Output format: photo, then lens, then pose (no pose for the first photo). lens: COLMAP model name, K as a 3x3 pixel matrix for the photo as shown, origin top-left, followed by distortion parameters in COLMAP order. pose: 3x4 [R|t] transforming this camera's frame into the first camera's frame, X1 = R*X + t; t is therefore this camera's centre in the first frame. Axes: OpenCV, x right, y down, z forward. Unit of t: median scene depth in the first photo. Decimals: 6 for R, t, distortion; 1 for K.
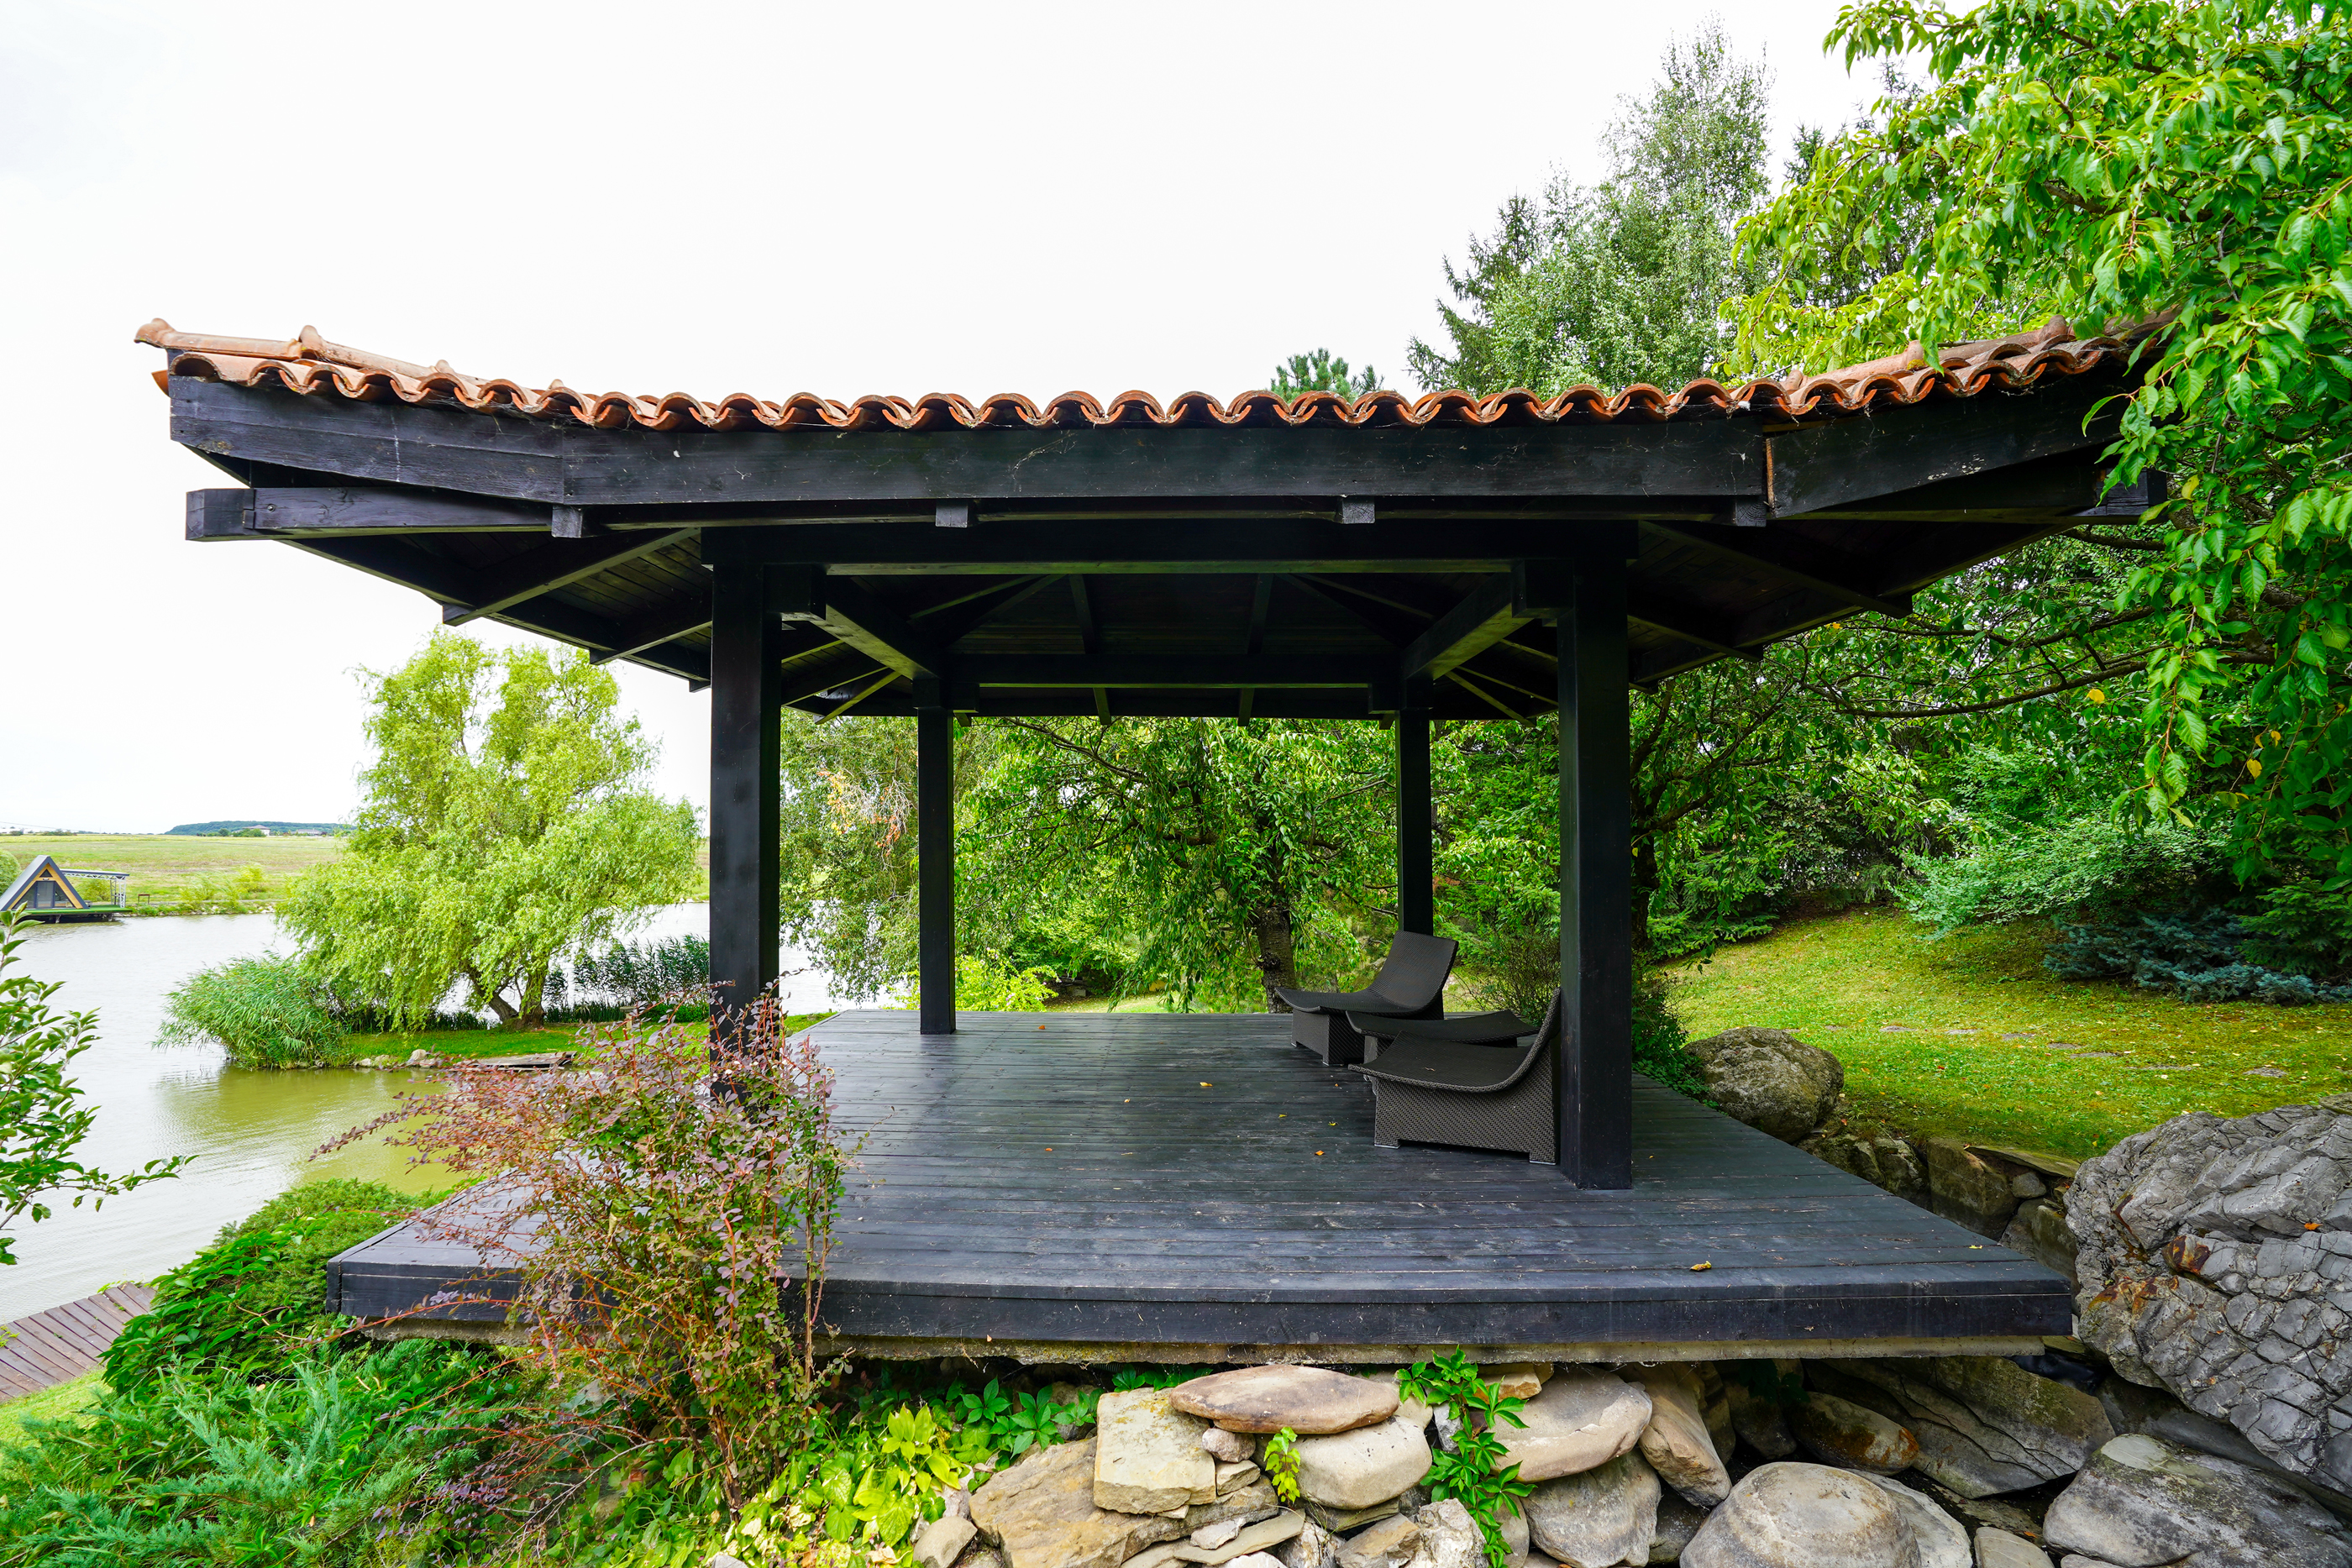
lens RADIAL K [[1078.6, 0, 1157.7], [0, 1078.6, 787.5], [0, 0, 1]] dist [-0.083690, 0.031703]
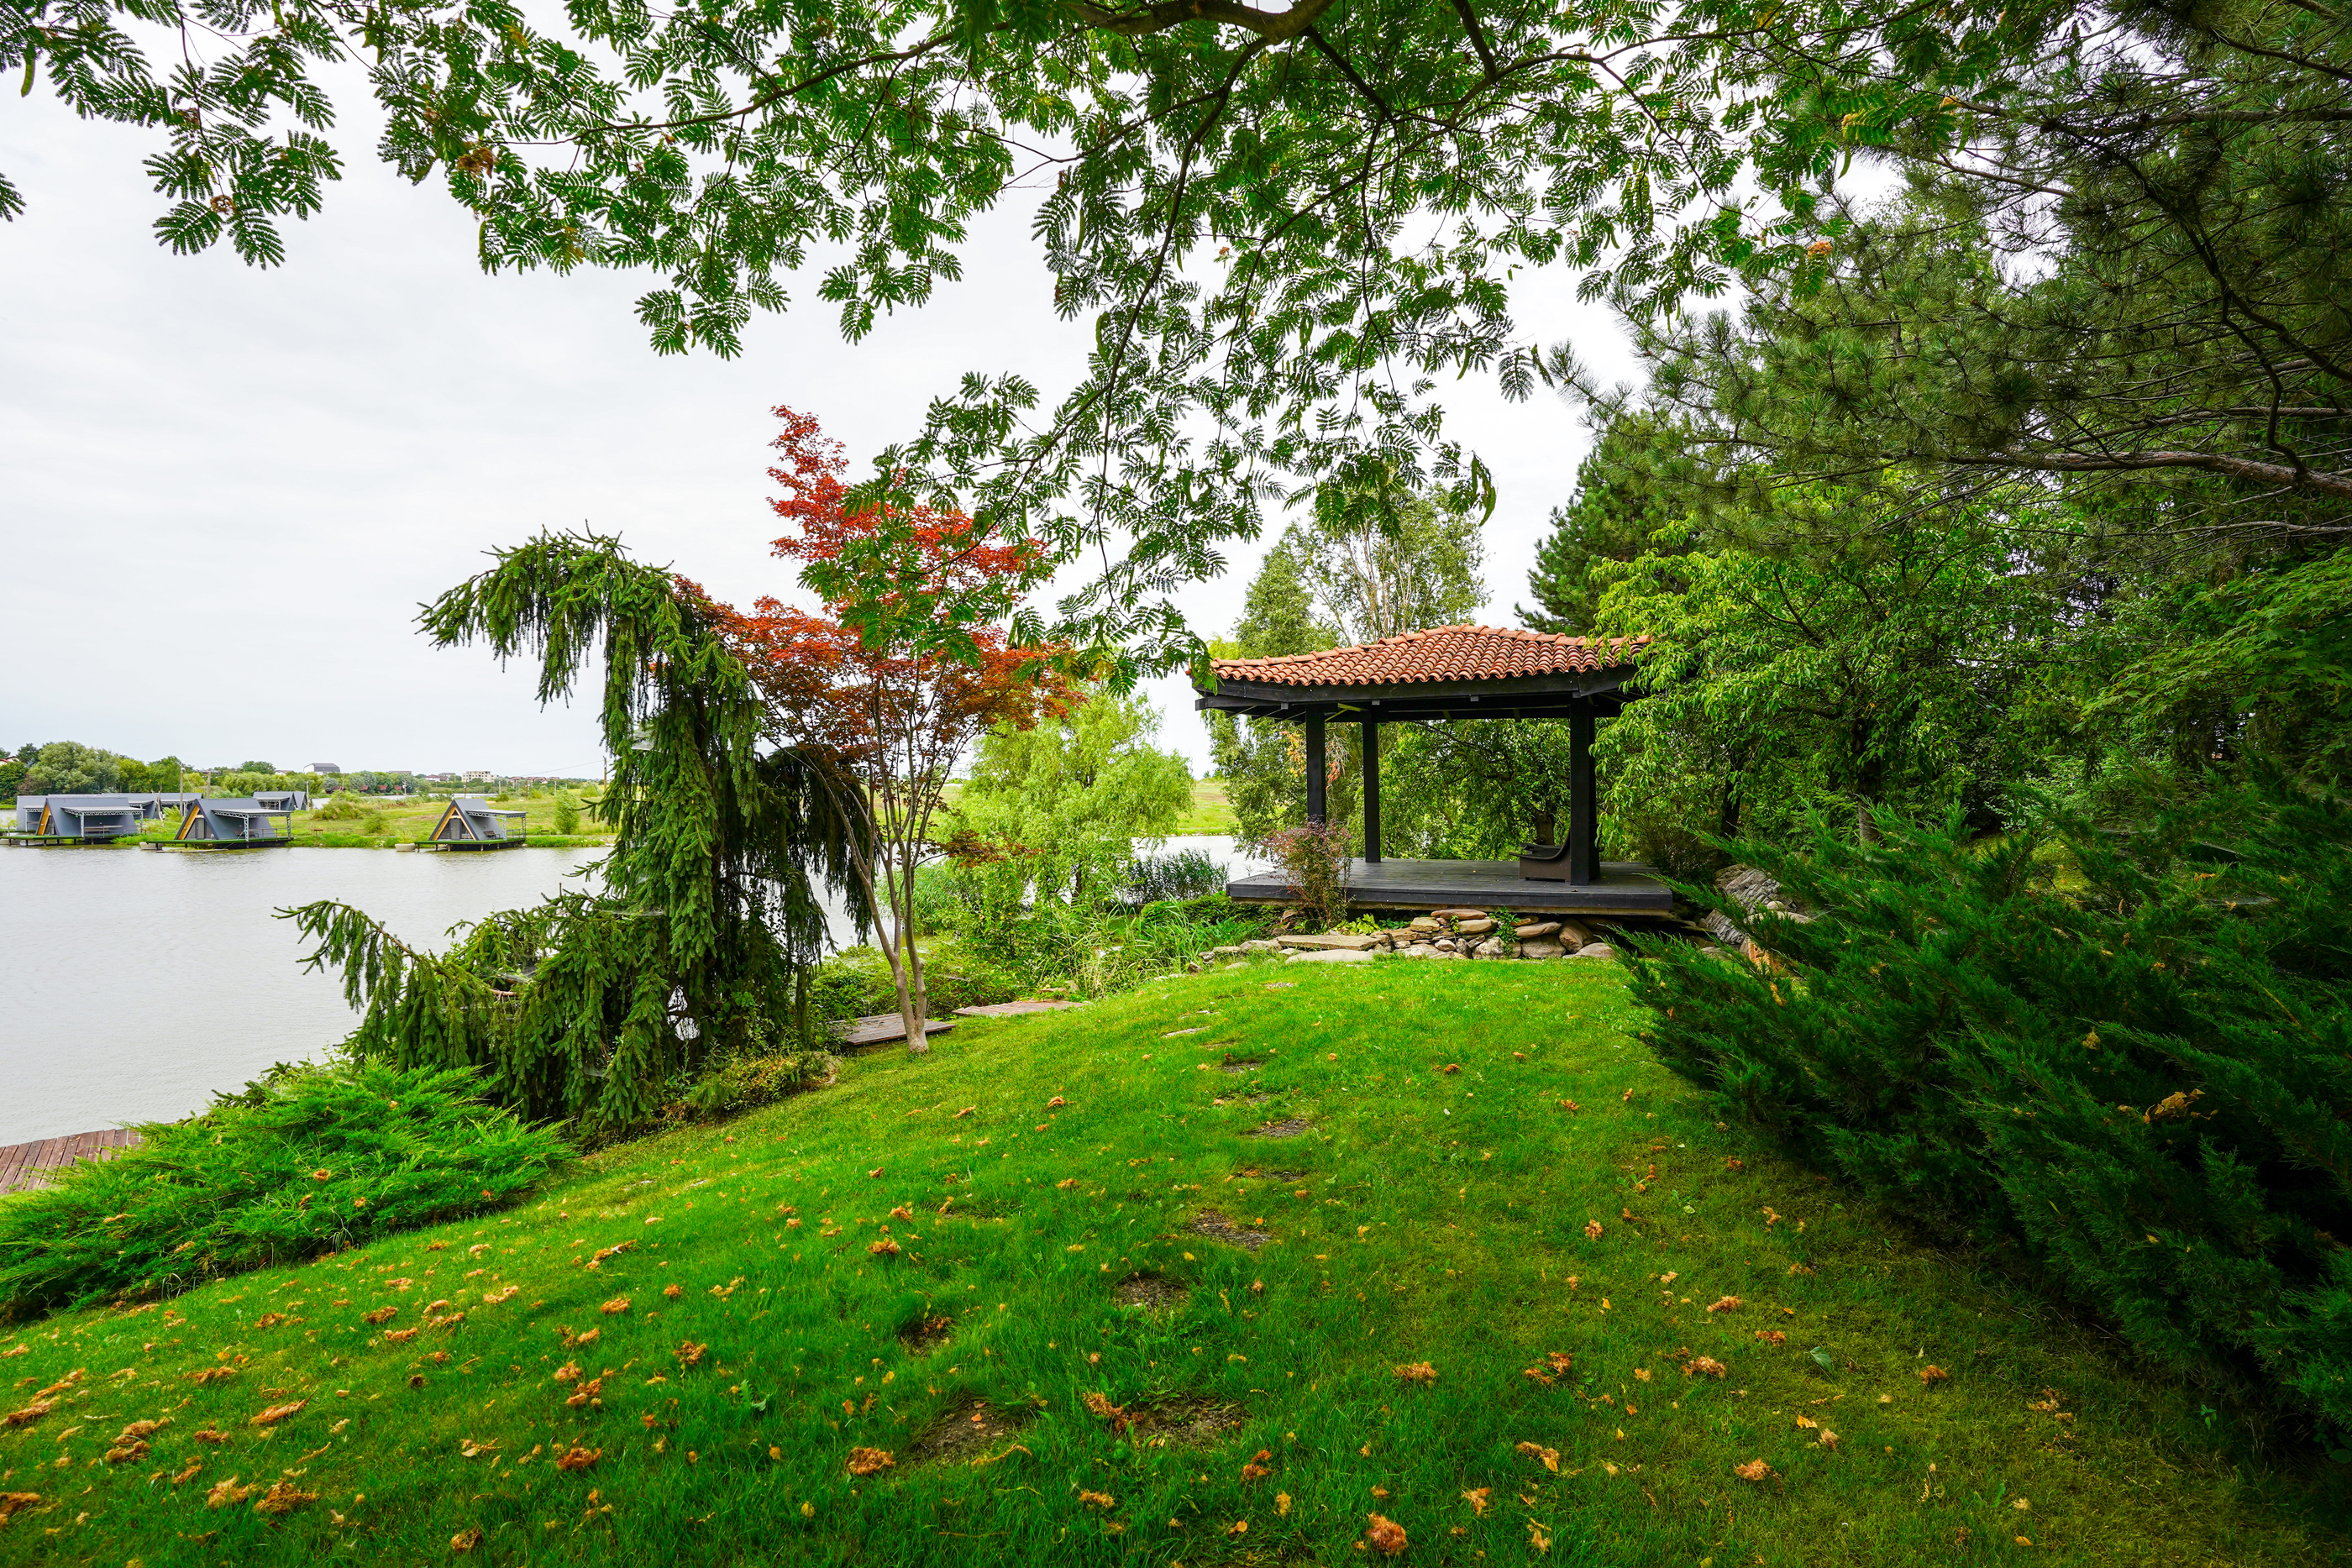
lens RADIAL K [[1078.6, 0, 1157.7], [0, 1078.6, 787.5], [0, 0, 1]] dist [-0.083690, 0.031703]
pose [[0.923208, -0.008658, -0.384202, 0.068234], [0.030085, 0.998306, 0.049795, -0.016706], [0.383121, -0.057529, 0.921905, -0.345846]]
